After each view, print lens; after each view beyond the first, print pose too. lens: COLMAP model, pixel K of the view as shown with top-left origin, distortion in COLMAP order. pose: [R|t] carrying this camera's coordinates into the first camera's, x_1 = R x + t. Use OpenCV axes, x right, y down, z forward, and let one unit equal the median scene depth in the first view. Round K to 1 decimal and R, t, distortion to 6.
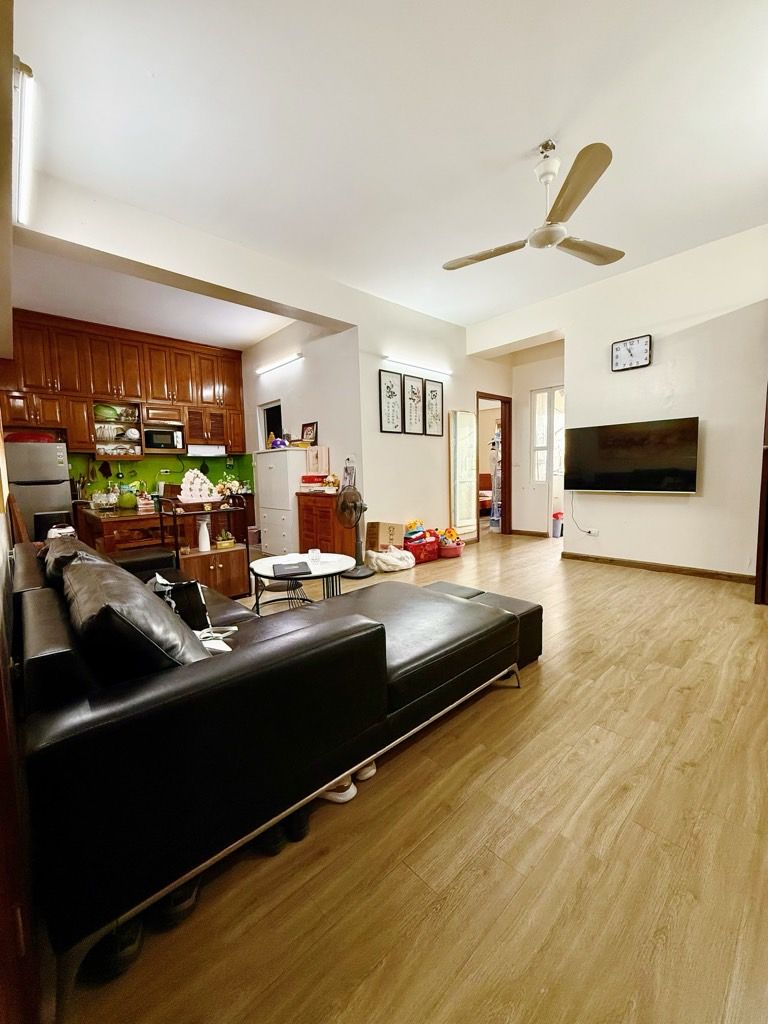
lens RADIAL K [[410.7, 0, 385.8], [0, 410.7, 509.7], [0, 0, 1]] dist [0.000134, 0.000025]
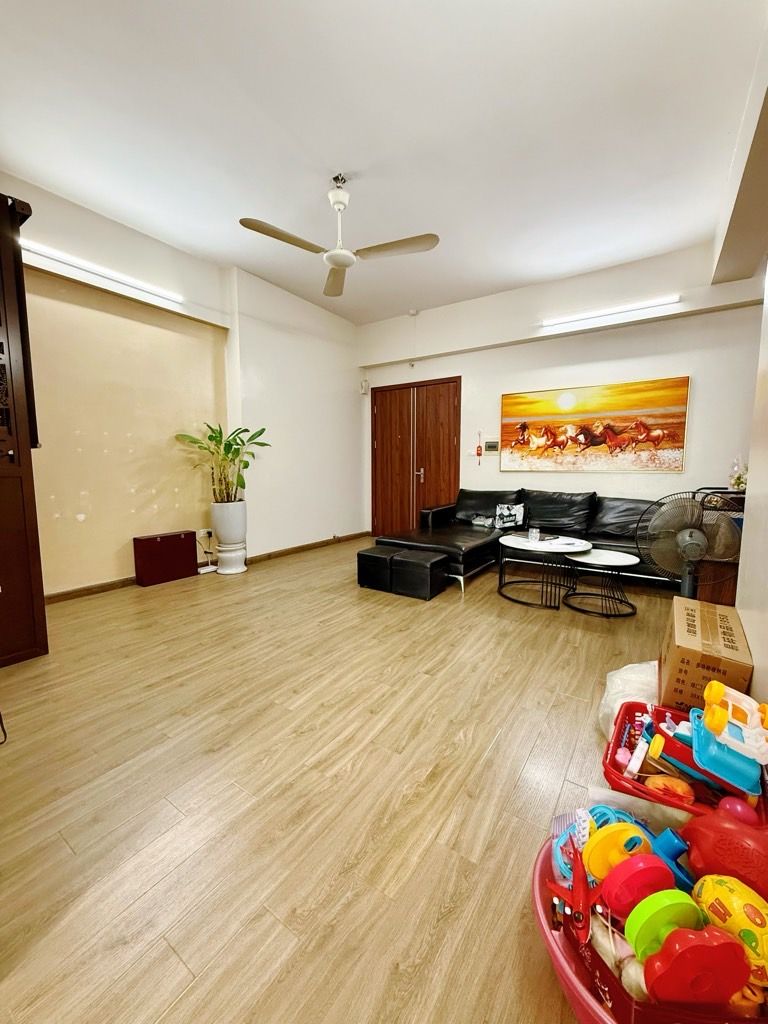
lens RADIAL K [[410.7, 0, 382.9], [0, 410.7, 509.4], [0, 0, 1]] dist [0.000134, 0.000025]
pose [[-0.971756, 0.051885, -0.230215, 0.546897], [0.003319, 0.978440, 0.206506, -0.217550], [0.235966, 0.199910, -0.950976, 2.139745]]
